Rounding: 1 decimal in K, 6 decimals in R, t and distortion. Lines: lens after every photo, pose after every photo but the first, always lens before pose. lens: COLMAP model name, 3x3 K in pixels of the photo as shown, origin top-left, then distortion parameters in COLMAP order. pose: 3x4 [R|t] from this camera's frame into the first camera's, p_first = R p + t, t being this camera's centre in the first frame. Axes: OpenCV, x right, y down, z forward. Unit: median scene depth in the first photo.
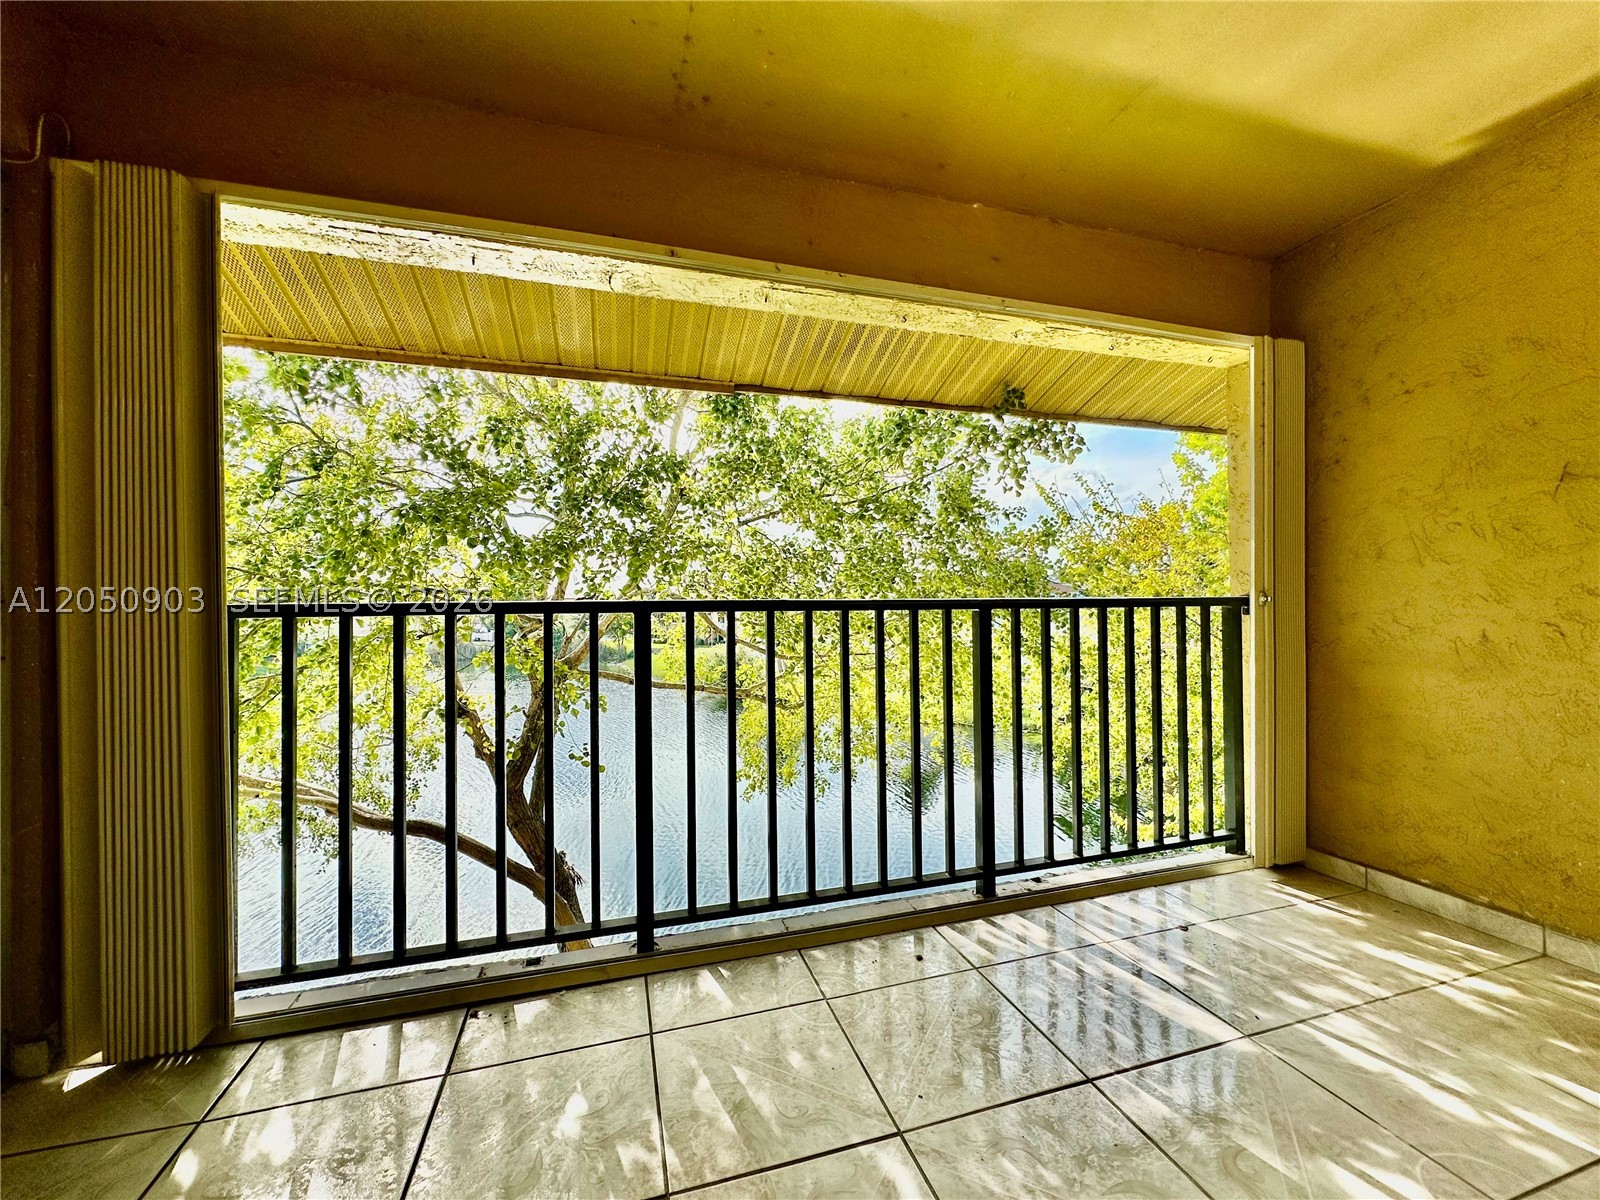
lens RADIAL K [[643.6, 0, 796.2], [0, 643.6, 602.8], [0, 0, 1]] dist [-0.000583, 0.000737]
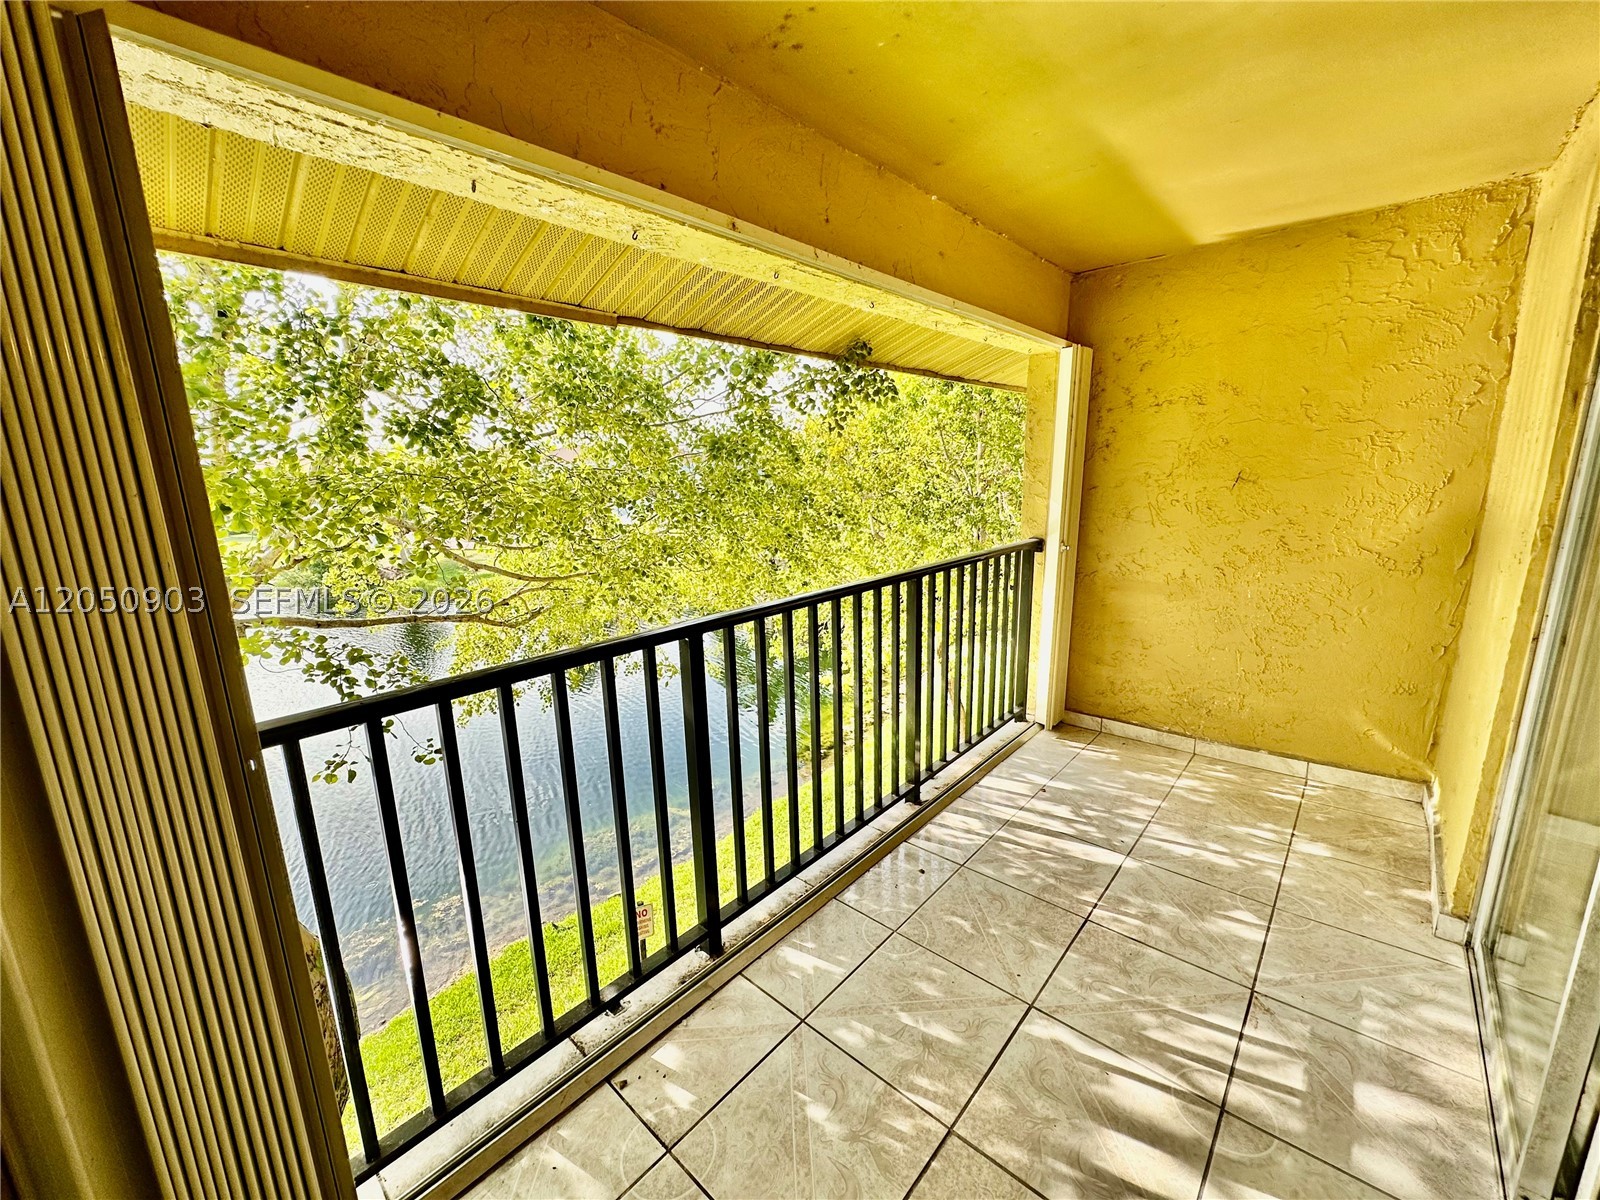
lens RADIAL K [[643.6, 0, 796.2], [0, 643.6, 602.8], [0, 0, 1]] dist [-0.000583, 0.000737]
pose [[0.853623, -0.116336, 0.507733, -0.536730], [0.011622, 0.978751, 0.204721, -0.202137], [-0.520761, -0.168854, 0.836837, 0.143503]]
